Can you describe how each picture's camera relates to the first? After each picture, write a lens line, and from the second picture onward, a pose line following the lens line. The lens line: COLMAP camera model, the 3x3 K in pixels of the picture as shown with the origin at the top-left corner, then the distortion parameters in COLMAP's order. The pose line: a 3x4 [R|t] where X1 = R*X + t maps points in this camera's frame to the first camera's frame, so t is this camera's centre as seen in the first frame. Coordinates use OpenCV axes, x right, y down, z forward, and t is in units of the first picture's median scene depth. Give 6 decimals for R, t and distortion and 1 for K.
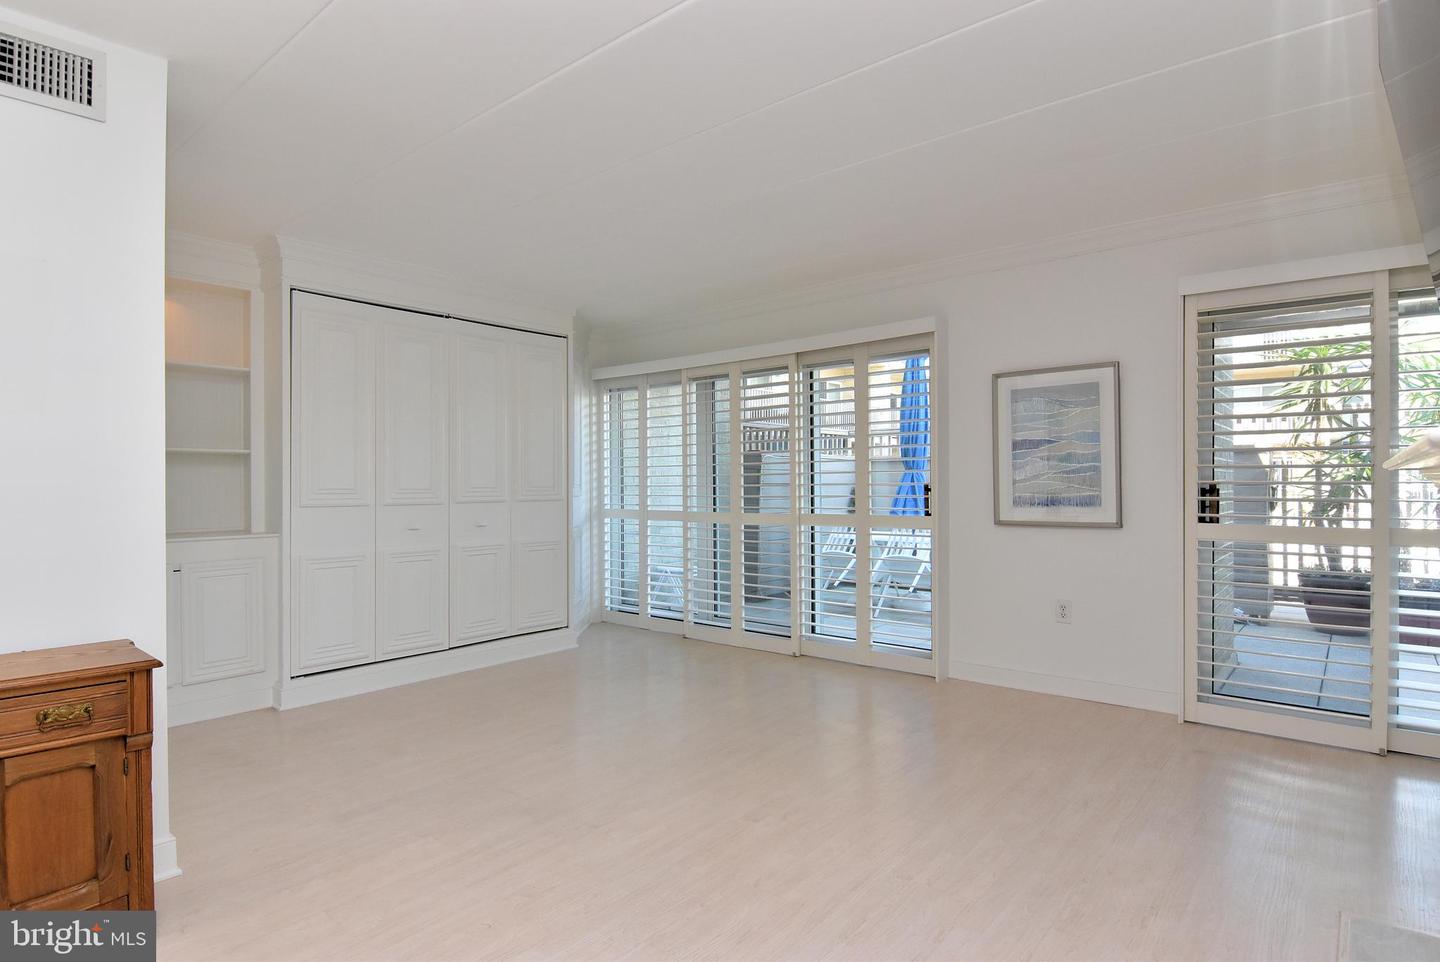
lens RADIAL K [[768.5, 0, 717.9], [0, 768.5, 481.2], [0, 0, 1]] dist [0.001034, -0.017961]
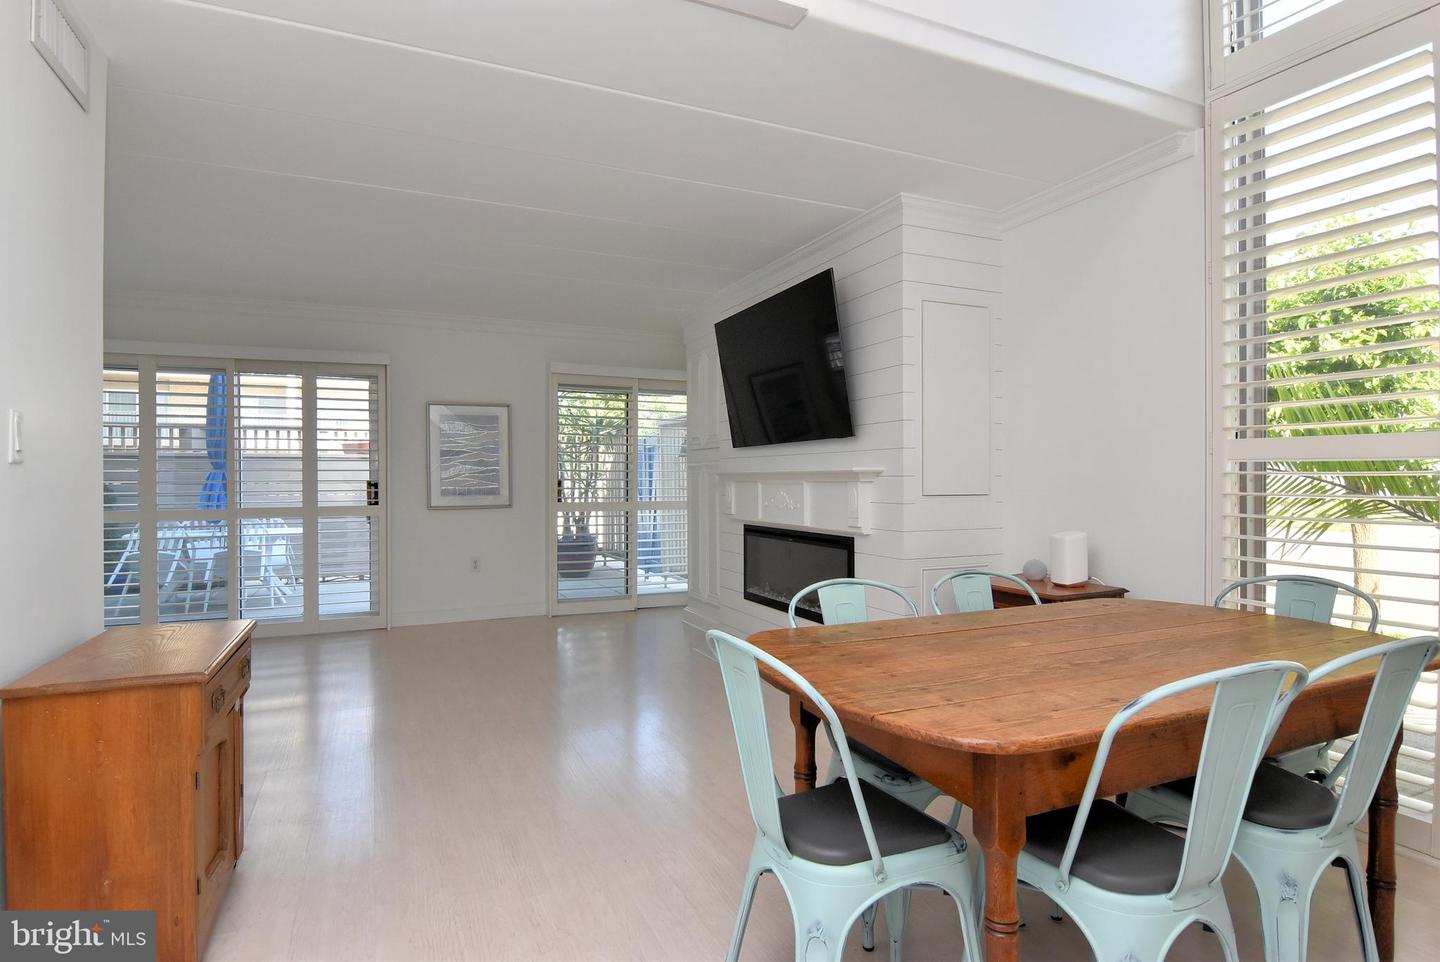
lens RADIAL K [[757.9, 0, 720.0], [0, 757.9, 481.0], [0, 0, 1]] dist [-0.001678, -0.016090]
pose [[0.421317, 0.000829, 0.906913, -0.563889], [0.000102, 1.000000, -0.000962, 0.005101], [-0.906913, 0.000498, 0.421317, -0.052951]]
